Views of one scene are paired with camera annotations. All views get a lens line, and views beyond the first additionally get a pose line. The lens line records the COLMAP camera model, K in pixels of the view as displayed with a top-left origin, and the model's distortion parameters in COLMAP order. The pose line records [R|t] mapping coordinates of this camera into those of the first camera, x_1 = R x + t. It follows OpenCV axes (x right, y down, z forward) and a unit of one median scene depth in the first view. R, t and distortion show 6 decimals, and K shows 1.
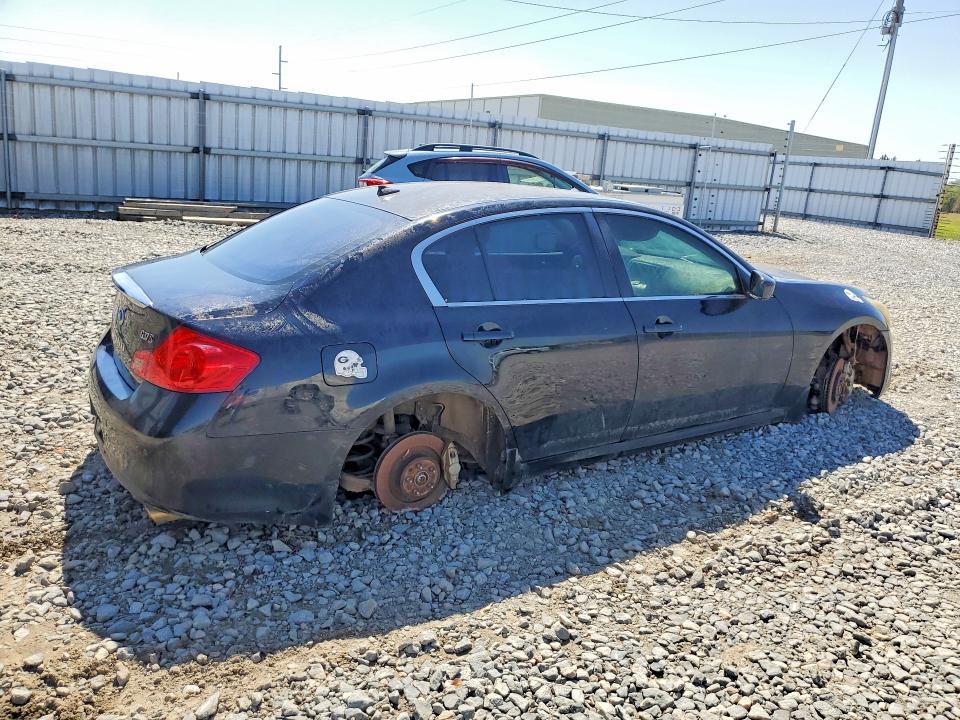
lens RADIAL K [[753.3, 0, 480.0], [0, 753.3, 360.0], [0, 0, 1]] dist [-0.012094, -0.007312]
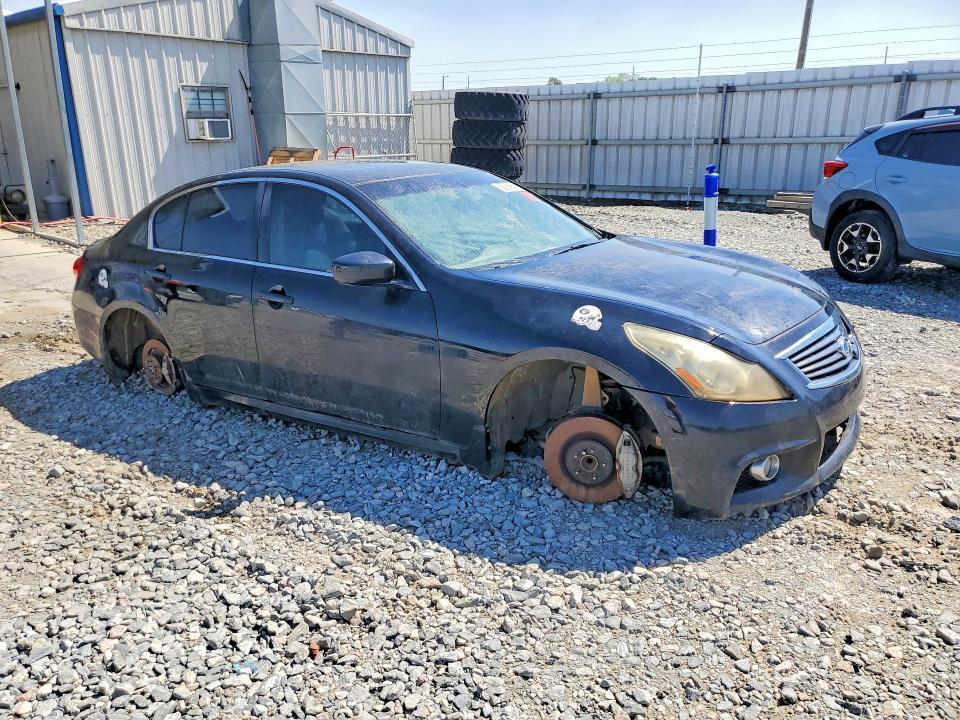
lens RADIAL K [[724.9, 0, 480.0], [0, 724.9, 360.0], [0, 0, 1]] dist [-0.083093, 0.188245]
pose [[0.437044, 0.192586, -0.878580, 0.412998], [-0.186175, 0.975023, 0.121115, -0.042824], [0.879961, 0.110637, 0.461983, 0.279802]]
